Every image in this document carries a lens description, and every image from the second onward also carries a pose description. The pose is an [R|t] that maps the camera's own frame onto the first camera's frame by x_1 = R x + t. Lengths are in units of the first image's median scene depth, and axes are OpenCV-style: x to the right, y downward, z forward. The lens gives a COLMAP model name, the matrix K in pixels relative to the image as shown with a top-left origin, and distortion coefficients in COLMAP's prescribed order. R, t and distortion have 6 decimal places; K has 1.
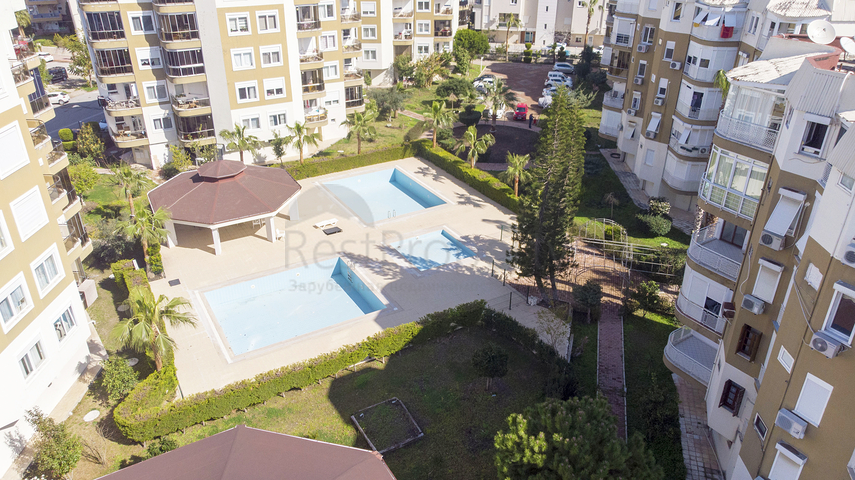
lens RADIAL K [[627.8, 0, 427.5], [0, 627.8, 240.0], [0, 0, 1]] dist [-0.017085, 0.068485]
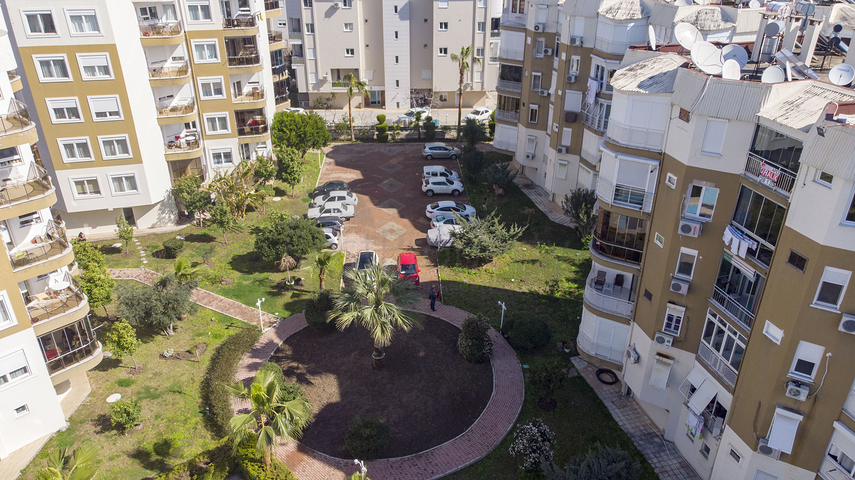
lens RADIAL K [[619.7, 0, 427.5], [0, 619.7, 240.0], [0, 0, 1]] dist [0.021117, 0.027877]
pose [[0.958558, -0.135812, 0.250445, 0.031165], [0.136668, 0.990517, 0.014053, -0.300531], [-0.249978, 0.020758, 0.968029, 0.541607]]
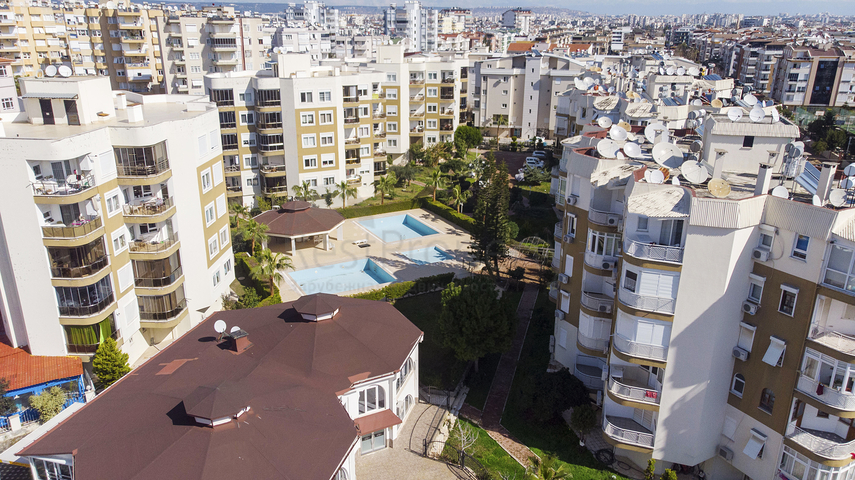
lens RADIAL K [[619.7, 0, 427.5], [0, 619.7, 240.0], [0, 0, 1]] dist [0.021117, 0.027877]
pose [[0.999406, 0.012856, -0.031973, 0.042957], [-0.017471, 0.988751, -0.148547, 0.154580], [0.029703, 0.149018, 0.988388, -0.410486]]
